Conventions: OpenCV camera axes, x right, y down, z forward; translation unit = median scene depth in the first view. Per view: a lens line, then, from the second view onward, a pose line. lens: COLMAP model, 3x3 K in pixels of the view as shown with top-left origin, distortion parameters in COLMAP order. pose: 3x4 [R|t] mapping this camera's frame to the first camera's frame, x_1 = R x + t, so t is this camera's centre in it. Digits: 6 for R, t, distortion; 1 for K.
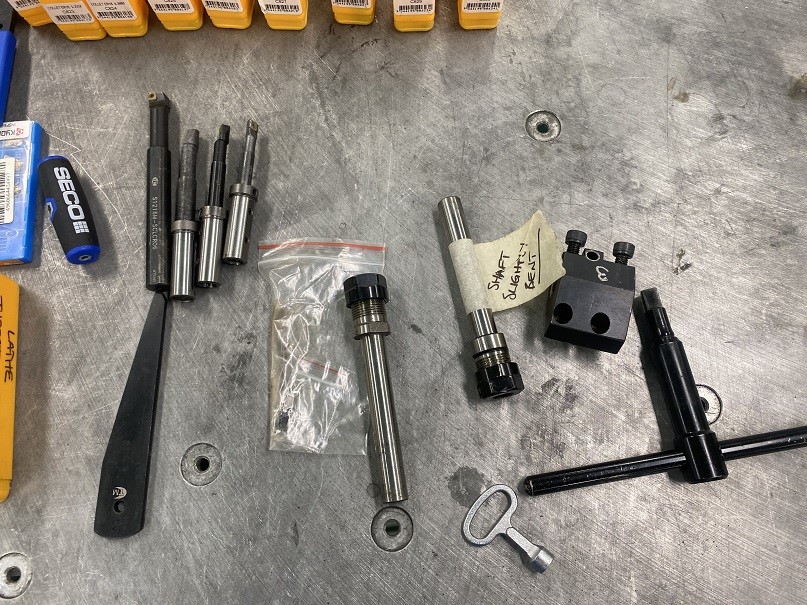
lens RADIAL K [[611.9, 0, 402.3], [0, 611.9, 298.4], [0, 0, 1]] dist [0.029668, -0.031737]
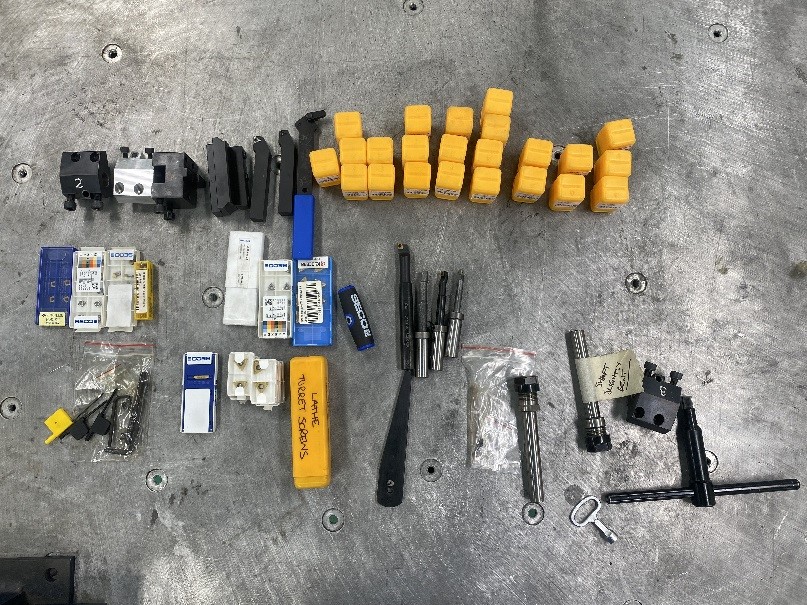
lens RADIAL K [[611.9, 0, 400.2], [0, 611.9, 296.1], [0, 0, 1]] dist [0.029668, -0.031737]
pose [[0.996609, 0.082056, -0.006080, -0.406823], [-0.080160, 0.984936, 0.153215, -0.471713], [0.018561, -0.152208, 0.988174, -0.674527]]
